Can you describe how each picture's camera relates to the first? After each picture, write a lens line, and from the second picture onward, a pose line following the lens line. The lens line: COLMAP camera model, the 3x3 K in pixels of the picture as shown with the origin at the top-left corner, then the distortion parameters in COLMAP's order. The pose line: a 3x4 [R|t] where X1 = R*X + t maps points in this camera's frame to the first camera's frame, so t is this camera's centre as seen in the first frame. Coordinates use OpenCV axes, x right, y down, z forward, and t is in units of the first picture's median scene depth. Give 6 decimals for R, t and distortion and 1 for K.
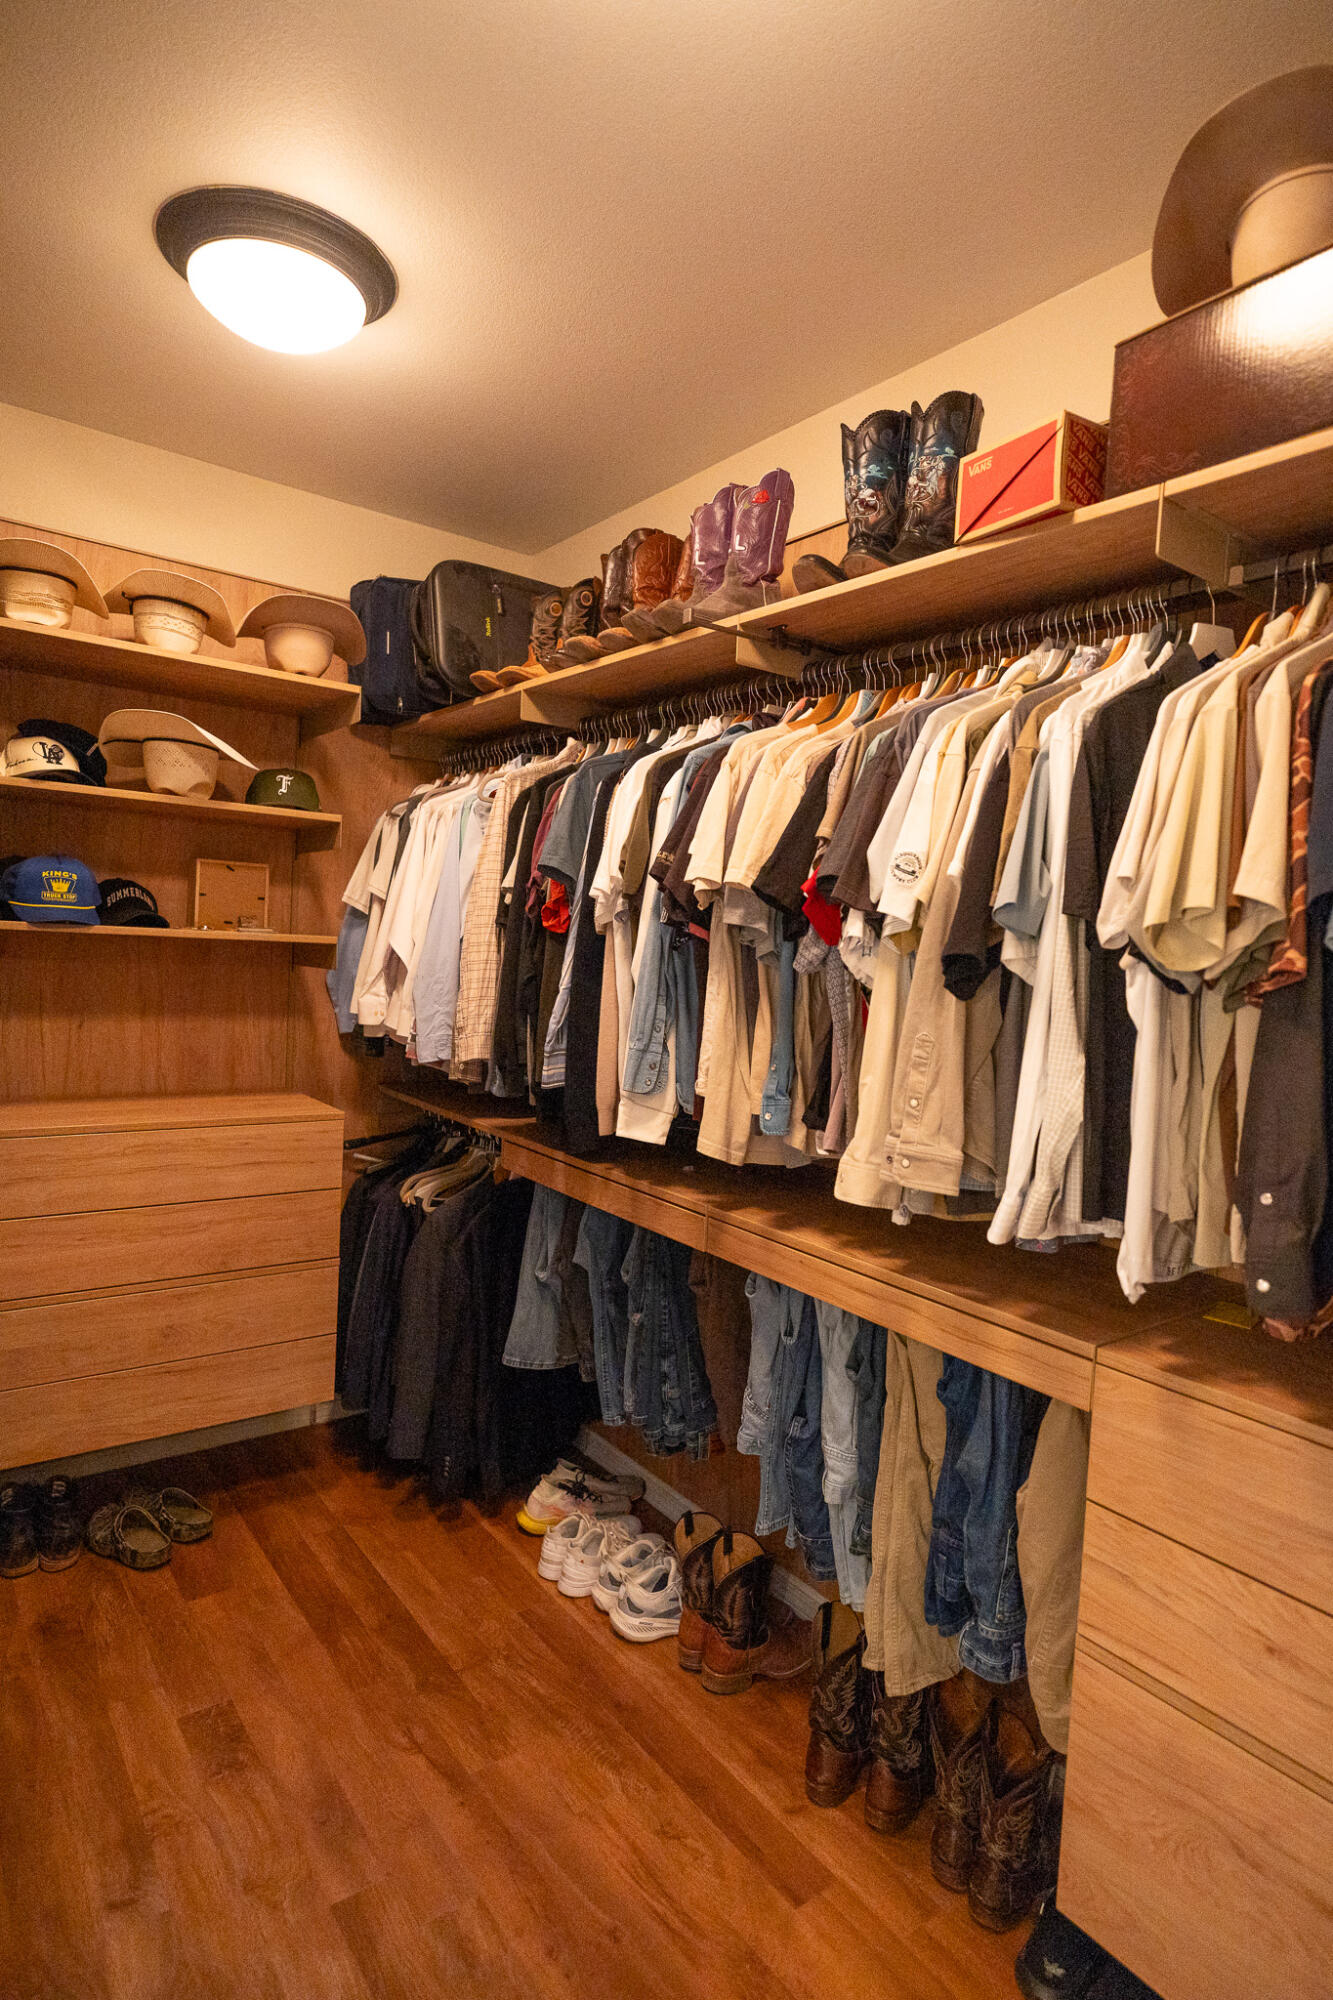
lens RADIAL K [[1090.2, 0, 659.4], [0, 1090.2, 999.3], [0, 0, 1]] dist [0.000335, 0.000857]
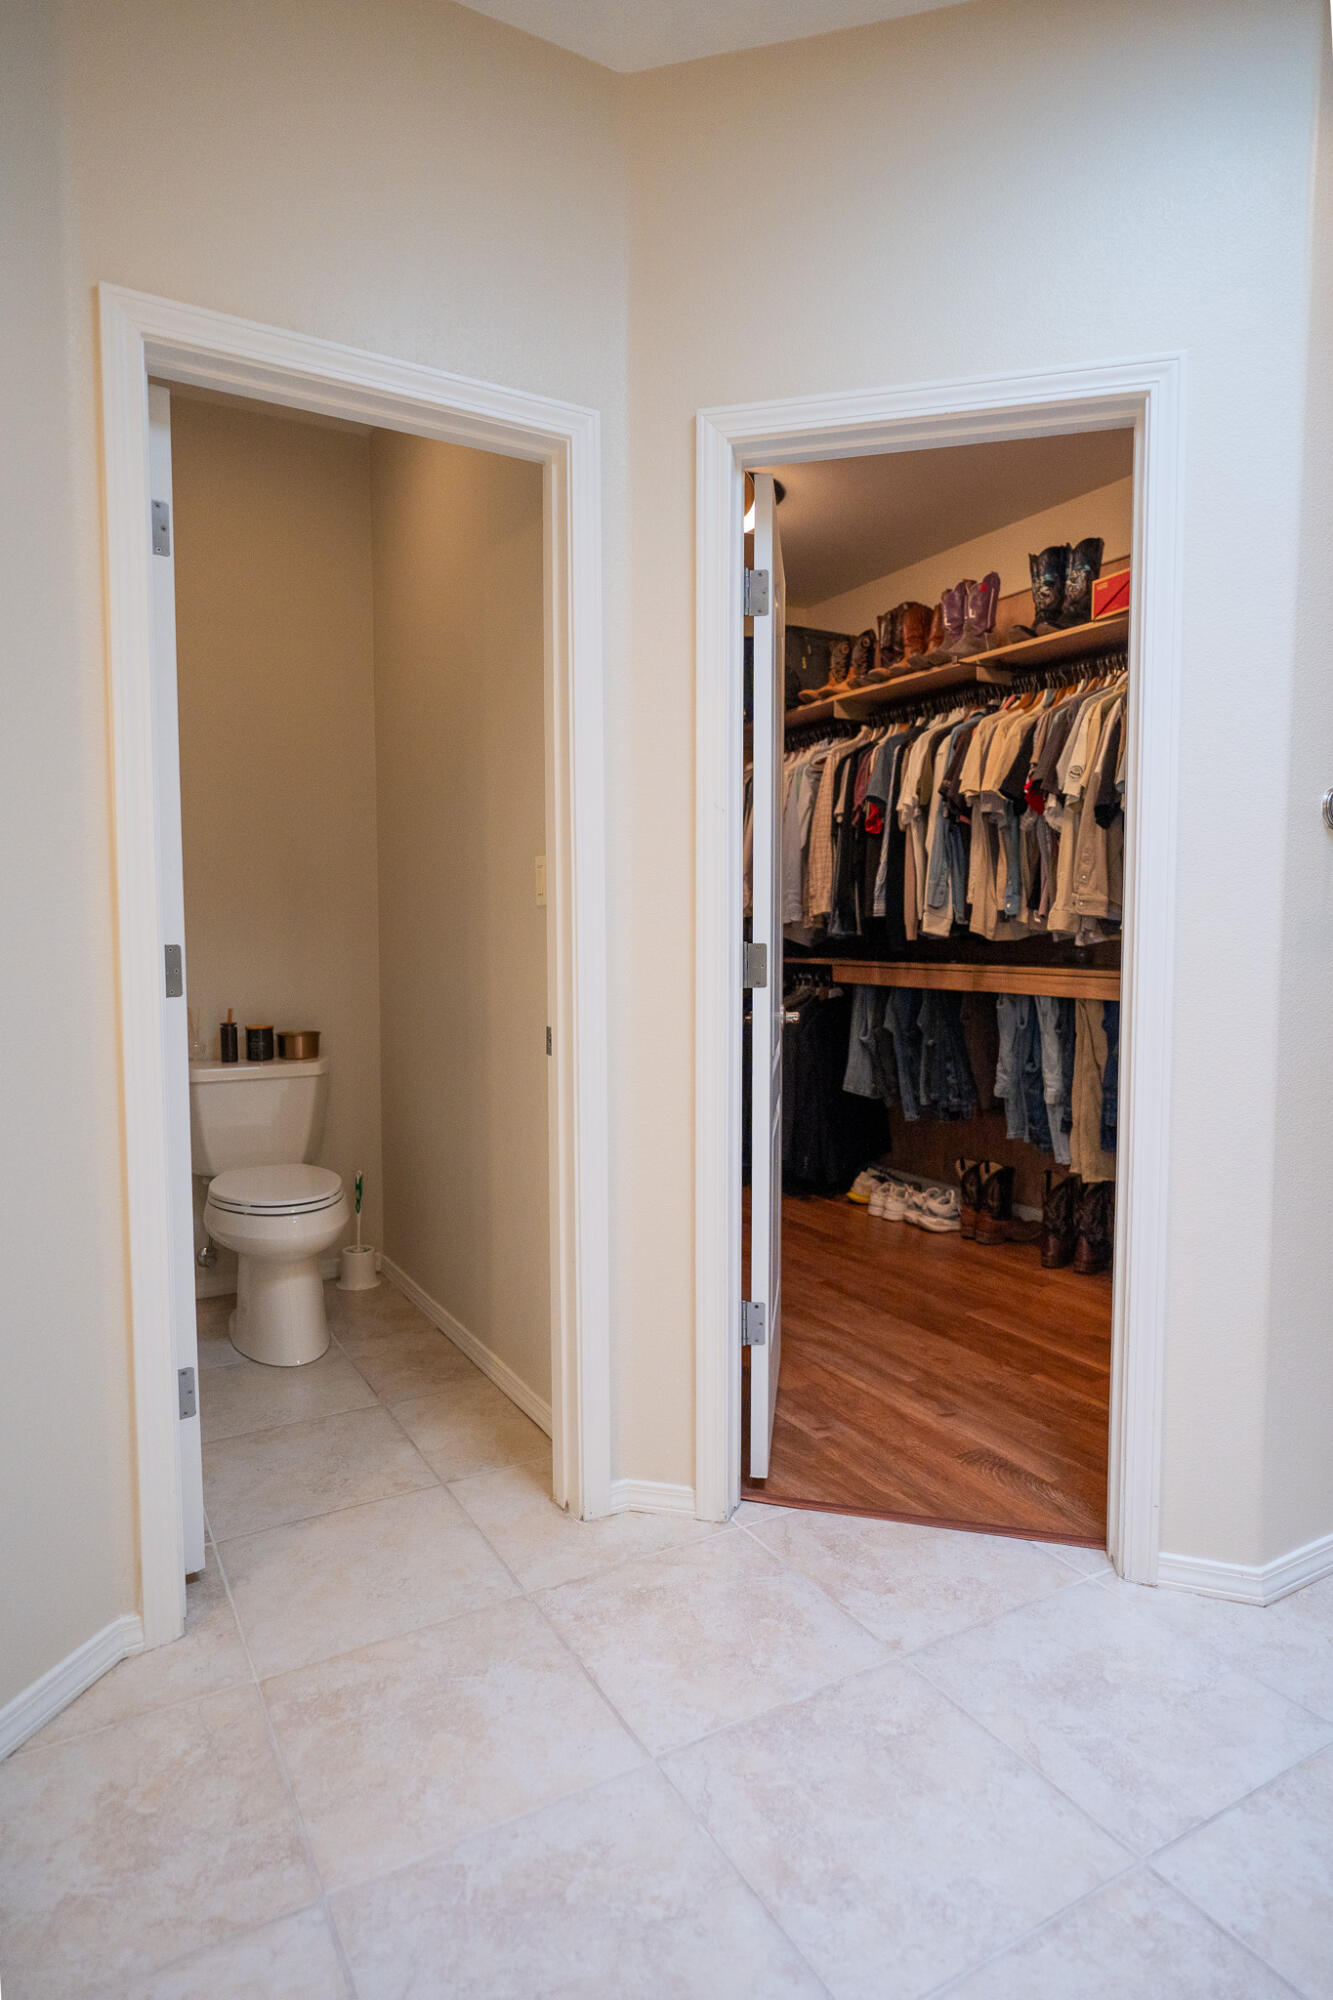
lens RADIAL K [[1125.0, 0, 666.5], [0, 1125.0, 1000.0], [0, 0, 1]] dist [0.003713, 0.001706]
pose [[0.992007, -0.045534, -0.117685, -0.268634], [0.045832, 0.998949, -0.000177, 0.233635], [0.117569, -0.005218, 0.993051, -1.052964]]
